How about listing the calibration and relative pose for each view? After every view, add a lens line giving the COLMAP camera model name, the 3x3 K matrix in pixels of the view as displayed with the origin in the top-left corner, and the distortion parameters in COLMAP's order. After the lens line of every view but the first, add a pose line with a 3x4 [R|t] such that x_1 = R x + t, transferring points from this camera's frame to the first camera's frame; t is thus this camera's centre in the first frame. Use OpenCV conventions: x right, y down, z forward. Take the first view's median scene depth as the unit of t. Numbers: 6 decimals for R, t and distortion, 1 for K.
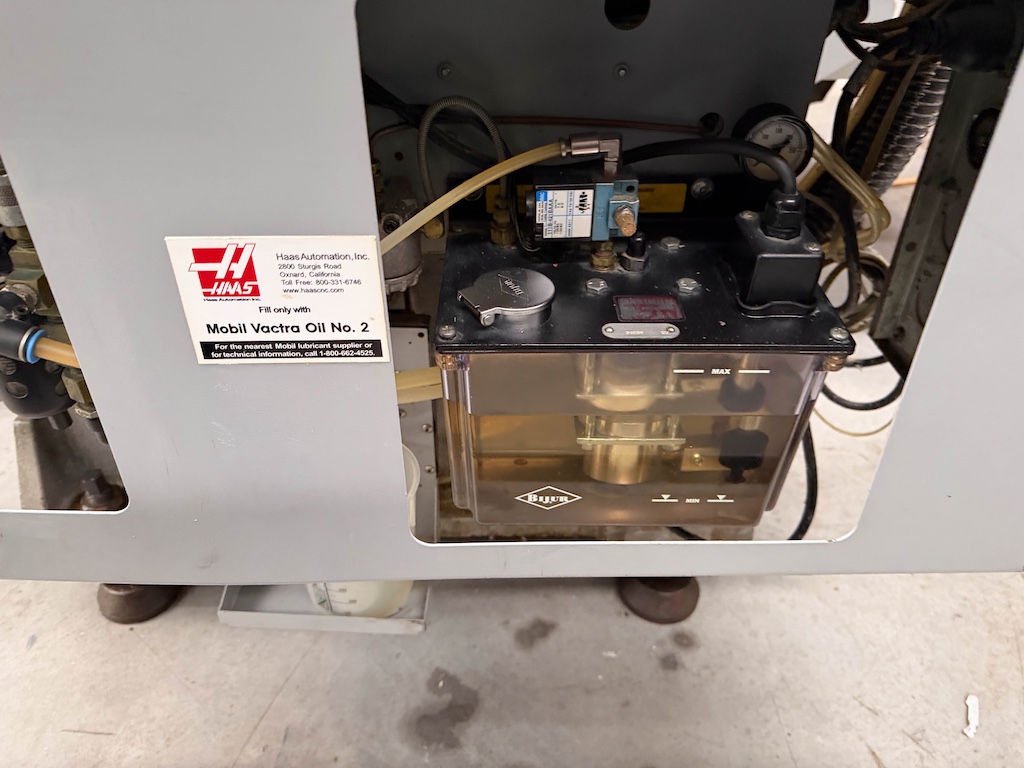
lens RADIAL K [[725.8, 0, 513.1], [0, 725.8, 382.5], [0, 0, 1]] dist [0.023995, -0.041646]
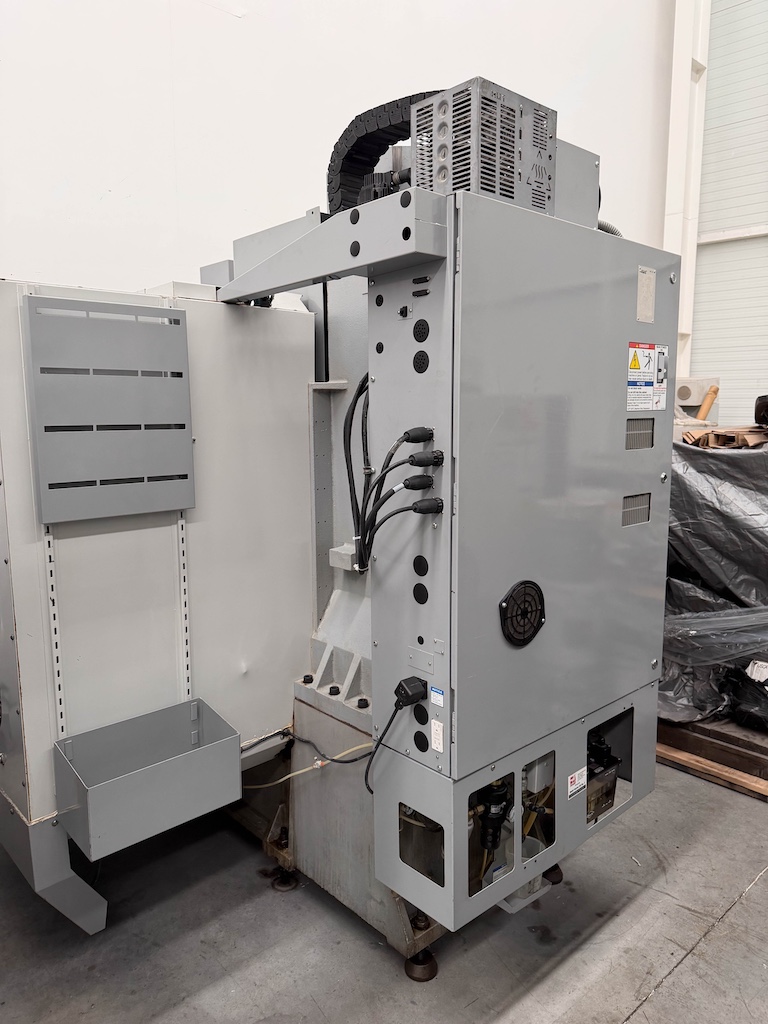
lens RADIAL K [[725.8, 0, 380.6], [0, 725.8, 517.9], [0, 0, 1]] dist [0.023995, -0.041646]
pose [[0.739082, -0.099858, 0.666172, -2.340497], [0.395742, 0.864657, -0.309444, -0.345808], [-0.545110, 0.492337, 0.678571, -1.442174]]
